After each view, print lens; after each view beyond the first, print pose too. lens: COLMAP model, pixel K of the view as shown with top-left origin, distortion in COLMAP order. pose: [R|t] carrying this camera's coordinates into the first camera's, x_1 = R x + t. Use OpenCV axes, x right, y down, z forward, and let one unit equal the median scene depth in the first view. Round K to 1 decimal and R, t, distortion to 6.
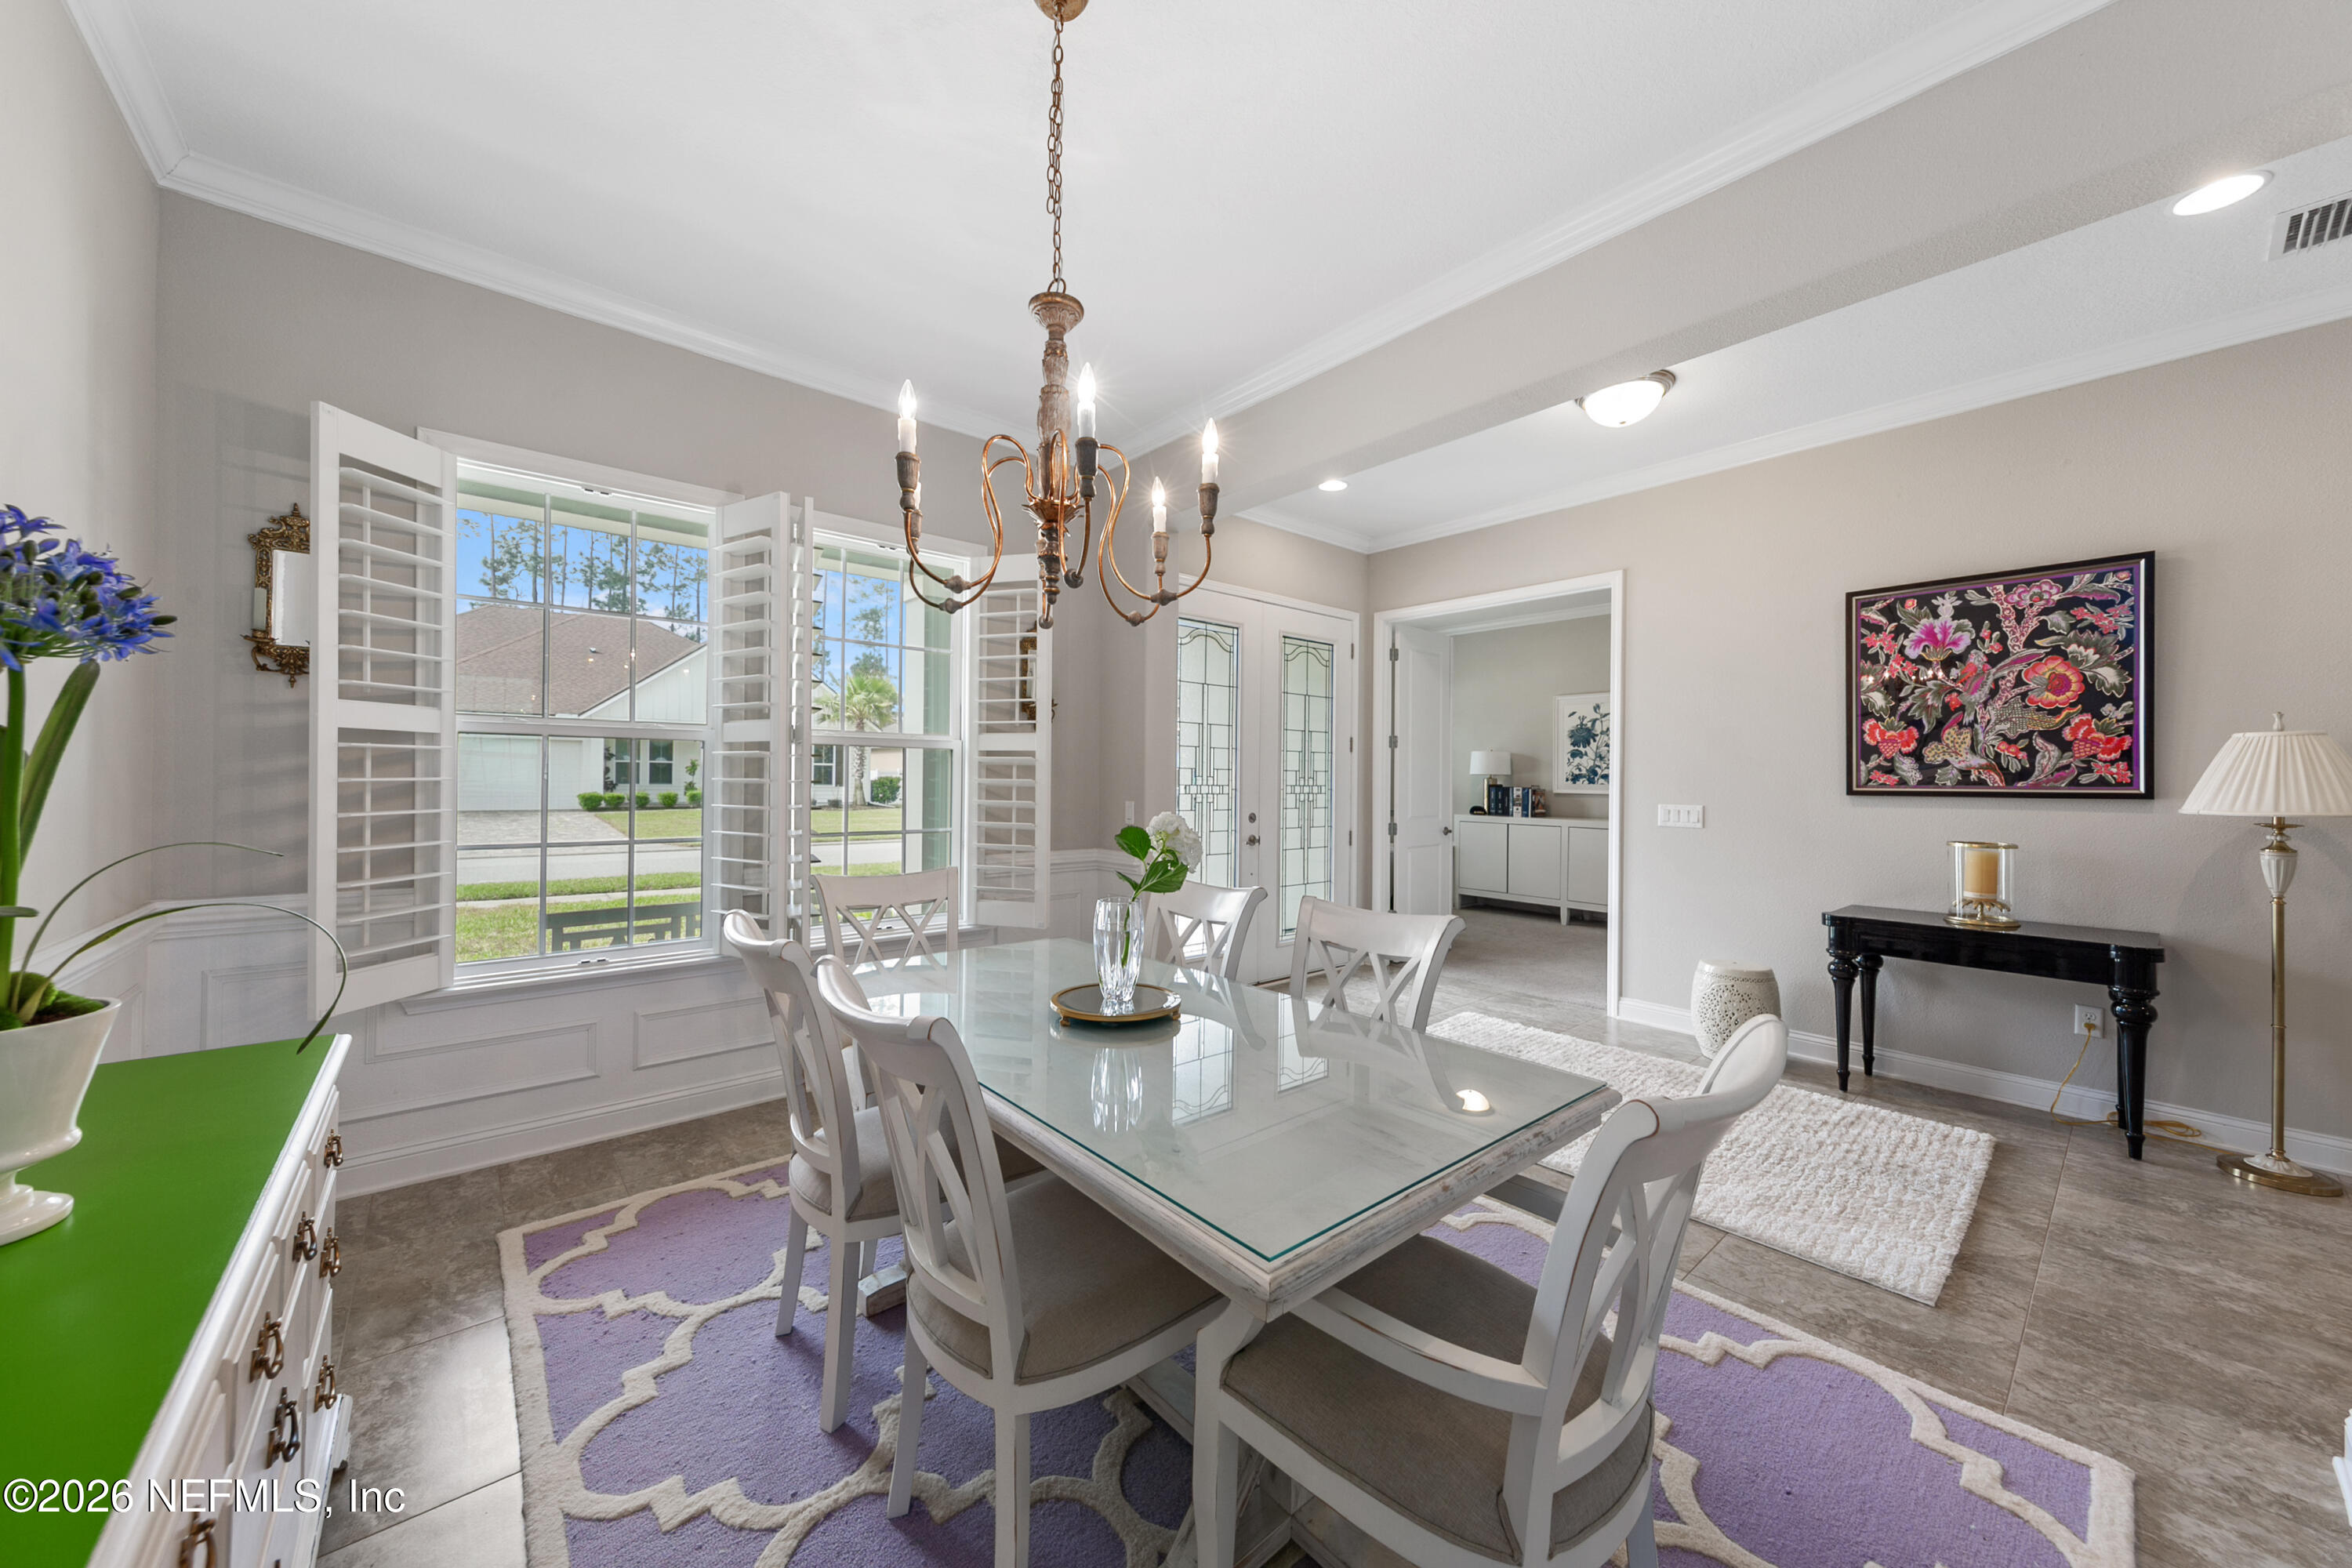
lens RADIAL K [[828.7, 0, 1181.4], [0, 828.7, 770.4], [0, 0, 1]] dist [0.000859, -0.000141]
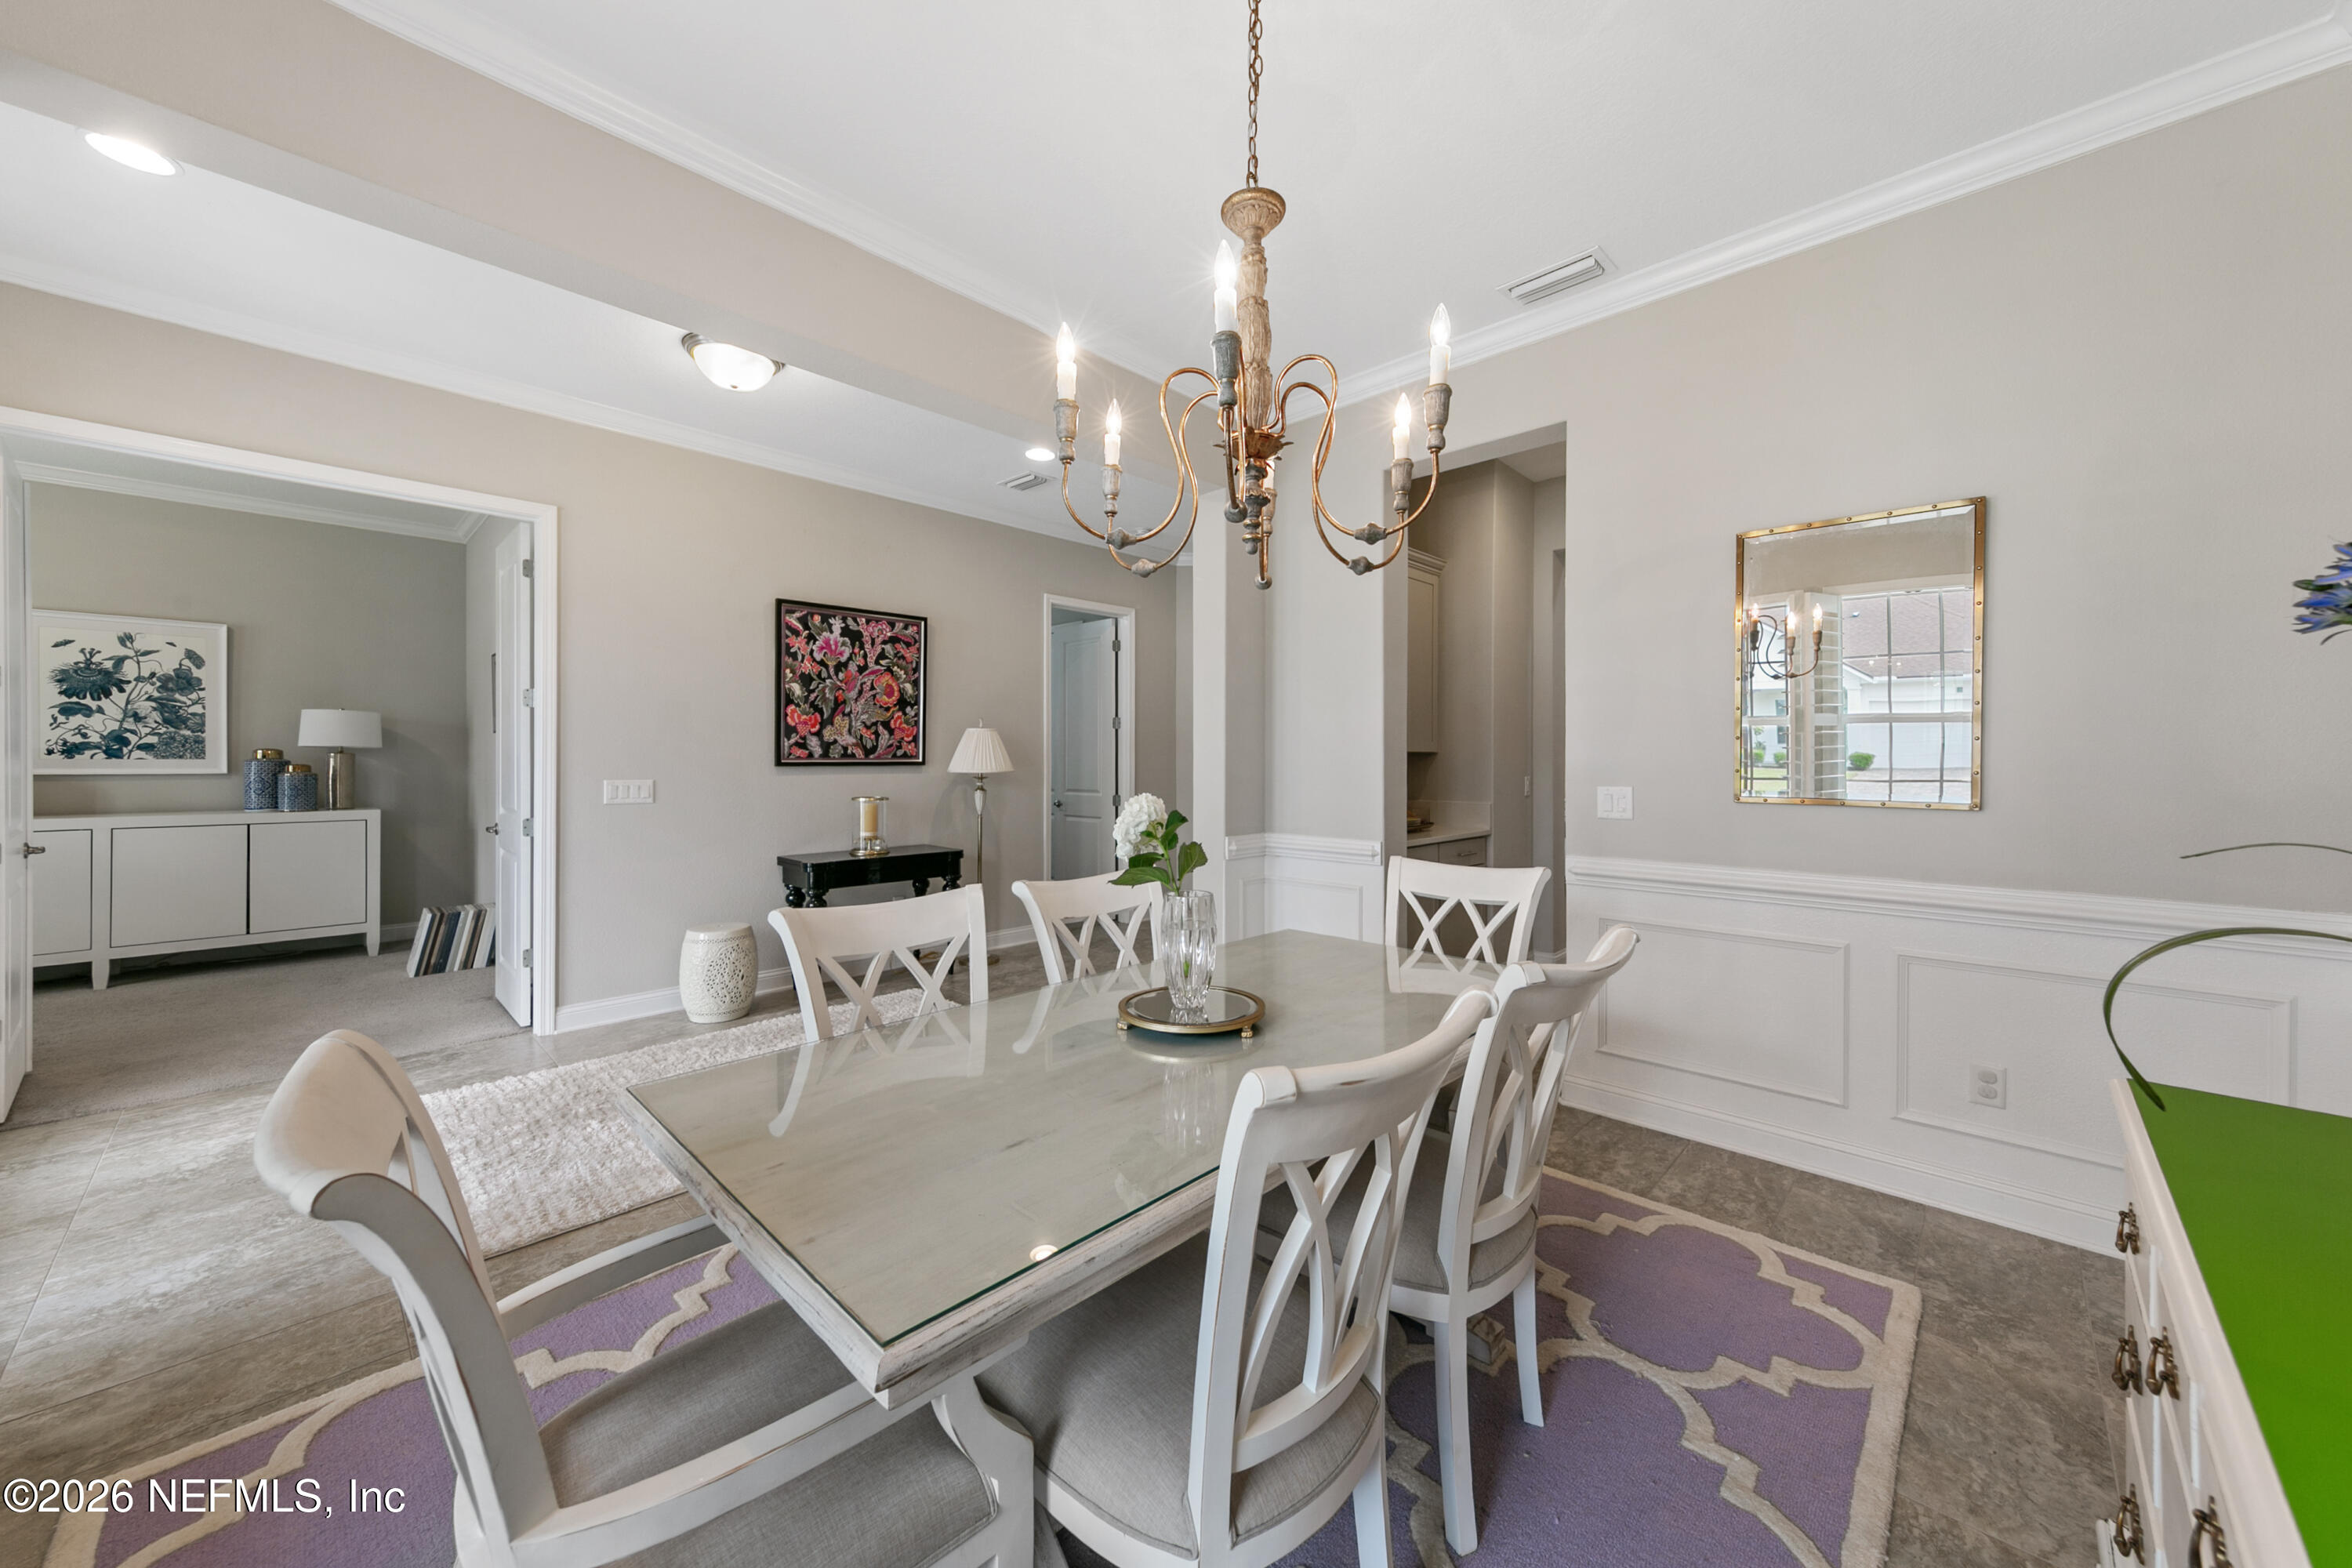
lens RADIAL K [[828.7, 0, 1181.4], [0, 828.7, 770.4], [0, 0, 1]] dist [0.000859, -0.000141]
pose [[-0.105507, -0.021631, 0.994183, -0.486885], [-0.012832, 0.999710, 0.020390, 0.004056], [-0.994336, -0.010606, -0.105754, 0.572664]]
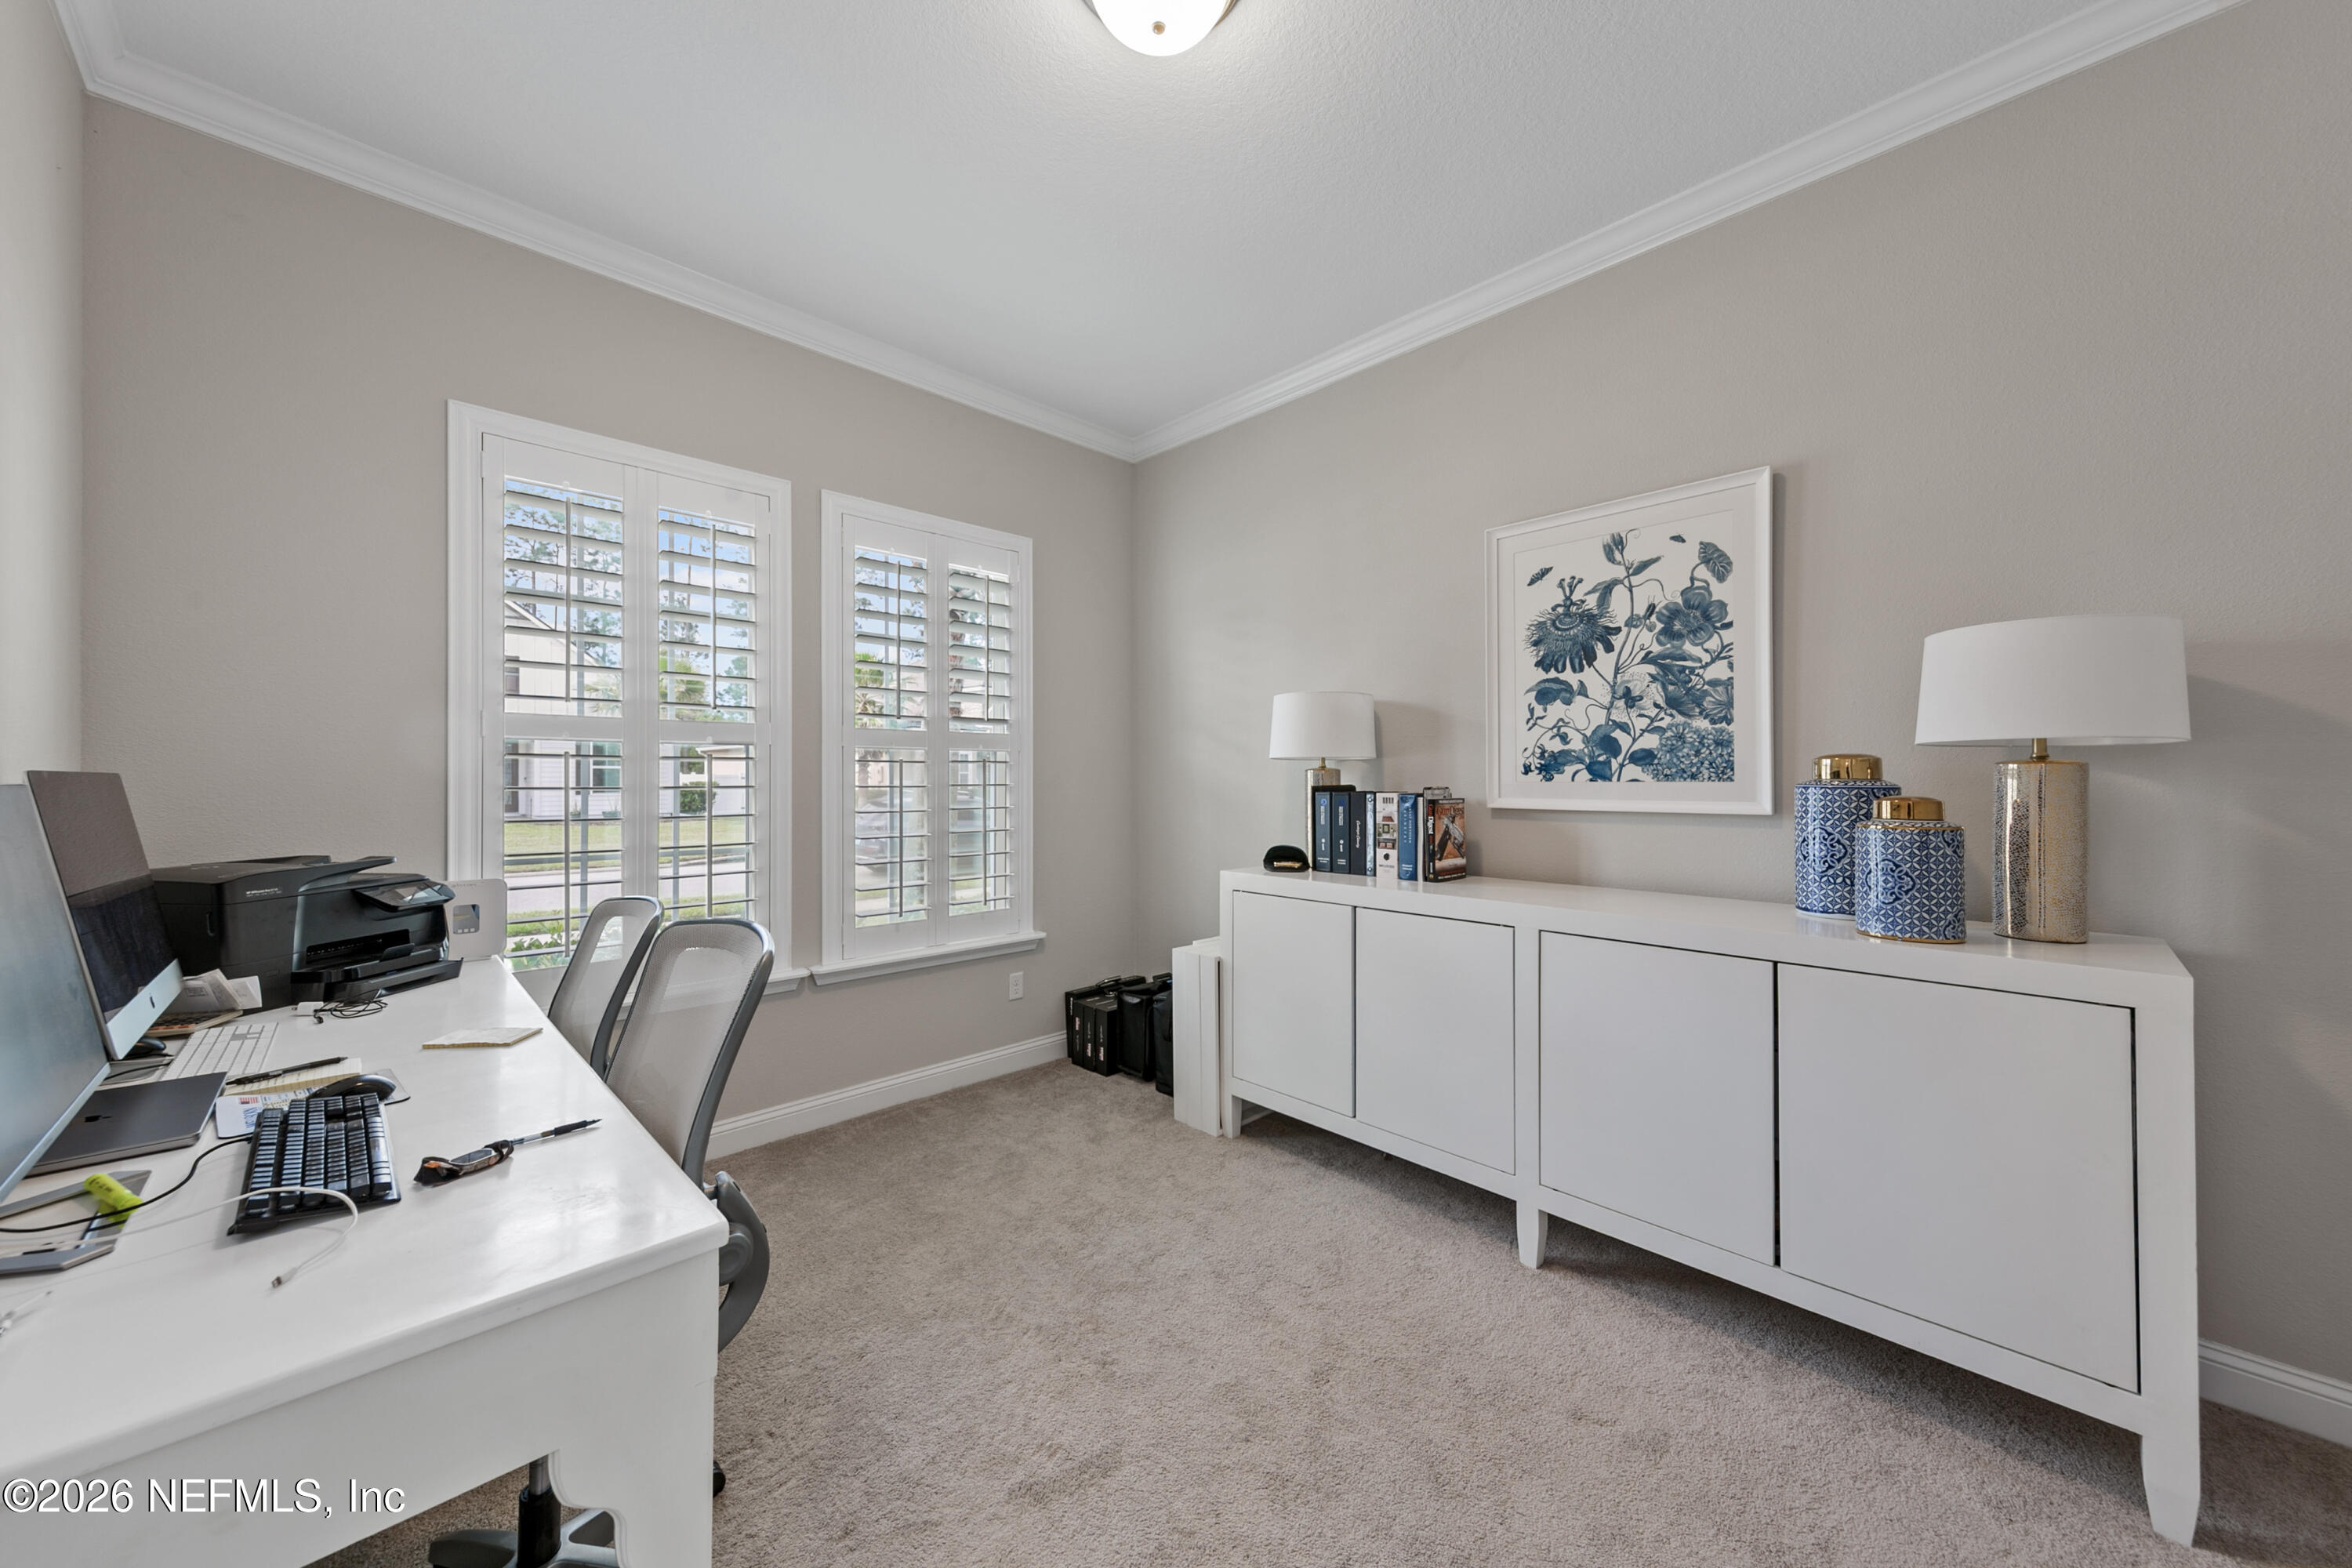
lens RADIAL K [[828.7, 0, 1181.4], [0, 828.7, 770.4], [0, 0, 1]] dist [0.000859, -0.000141]
pose [[0.997797, -0.013033, 0.065047, 0.682193], [0.013027, 0.999915, 0.000511, 0.021597], [-0.065049, 0.000337, 0.997882, 1.514222]]
